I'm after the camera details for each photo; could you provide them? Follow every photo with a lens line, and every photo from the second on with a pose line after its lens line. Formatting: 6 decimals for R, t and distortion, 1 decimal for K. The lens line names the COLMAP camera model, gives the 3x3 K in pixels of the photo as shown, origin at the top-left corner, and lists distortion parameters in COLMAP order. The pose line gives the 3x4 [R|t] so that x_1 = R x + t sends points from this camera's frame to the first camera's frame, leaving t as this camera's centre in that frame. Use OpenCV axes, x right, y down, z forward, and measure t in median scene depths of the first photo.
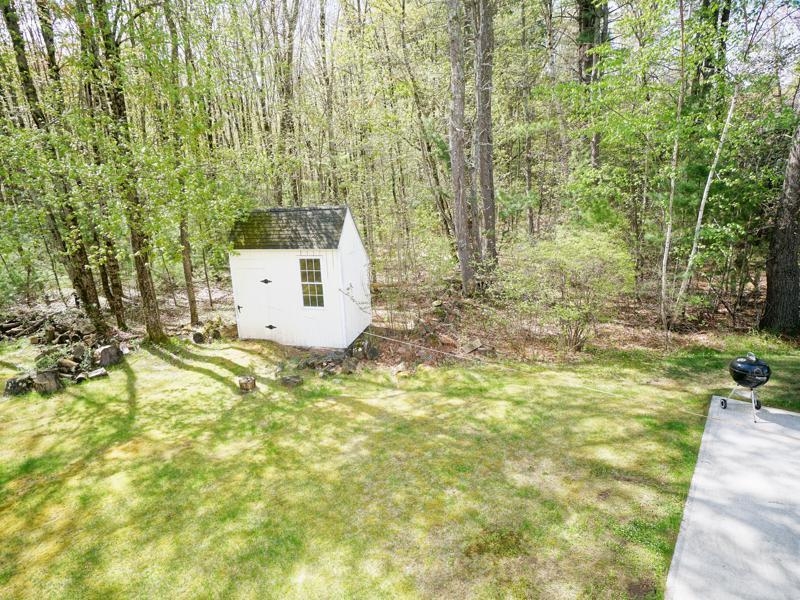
lens RADIAL K [[434.8, 0, 402.4], [0, 434.8, 286.5], [0, 0, 1]] dist [0.001339, 0.000356]
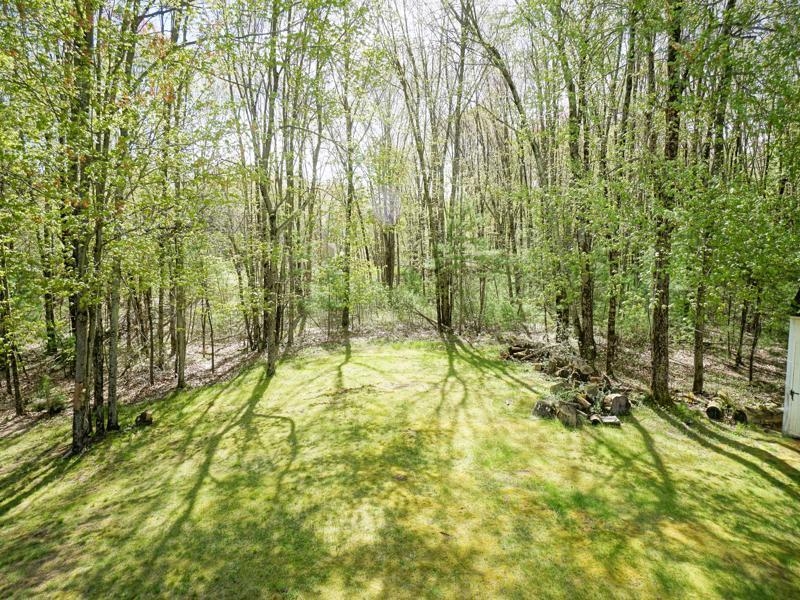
lens RADIAL K [[425.1, 0, 400.0], [0, 425.1, 300.0], [0, 0, 1]] dist [0.001412, 0.000814]
pose [[0.650955, 0.129334, -0.748018, -0.307571], [-0.194347, 0.980933, 0.000477, 0.022833], [0.733817, 0.145064, 0.663678, -0.027945]]
